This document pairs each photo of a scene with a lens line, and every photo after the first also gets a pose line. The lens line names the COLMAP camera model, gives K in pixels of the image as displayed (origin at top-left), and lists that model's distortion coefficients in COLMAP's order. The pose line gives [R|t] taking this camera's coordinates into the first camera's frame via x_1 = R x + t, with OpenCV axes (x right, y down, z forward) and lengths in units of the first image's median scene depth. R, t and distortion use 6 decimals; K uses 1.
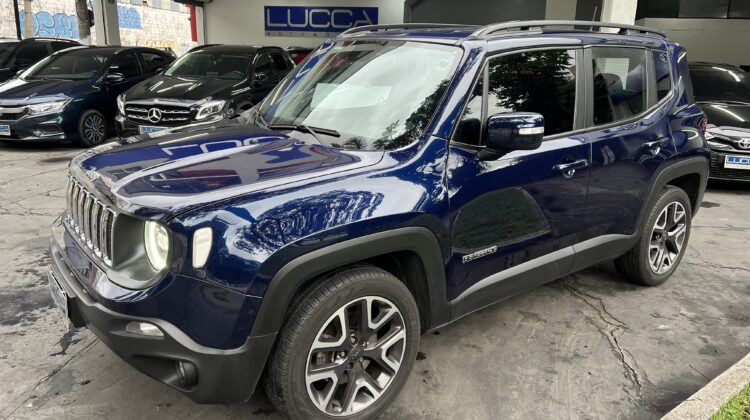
lens RADIAL K [[565.8, 0, 375.7], [0, 565.8, 205.5], [0, 0, 1]] dist [0.083117, -0.122812]
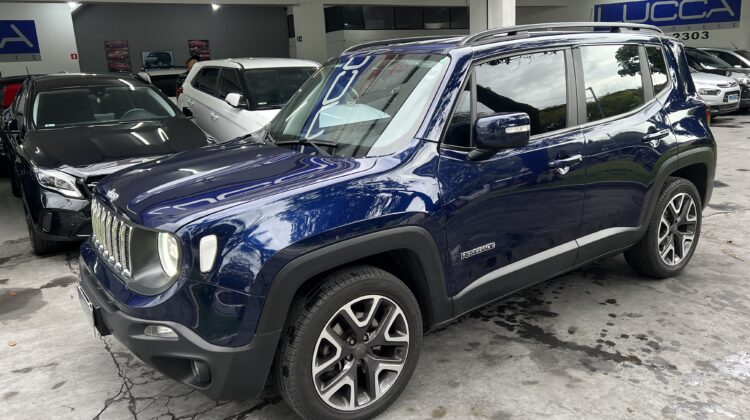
lens RADIAL K [[576.1, 0, 374.9], [0, 576.1, 196.9], [0, 0, 1]] dist [0.023152, 0.001575]
pose [[0.996639, -0.057791, -0.058065, 0.067226], [0.055248, 0.997481, -0.044491, 0.025498], [0.060490, 0.041134, 0.997321, -0.071109]]
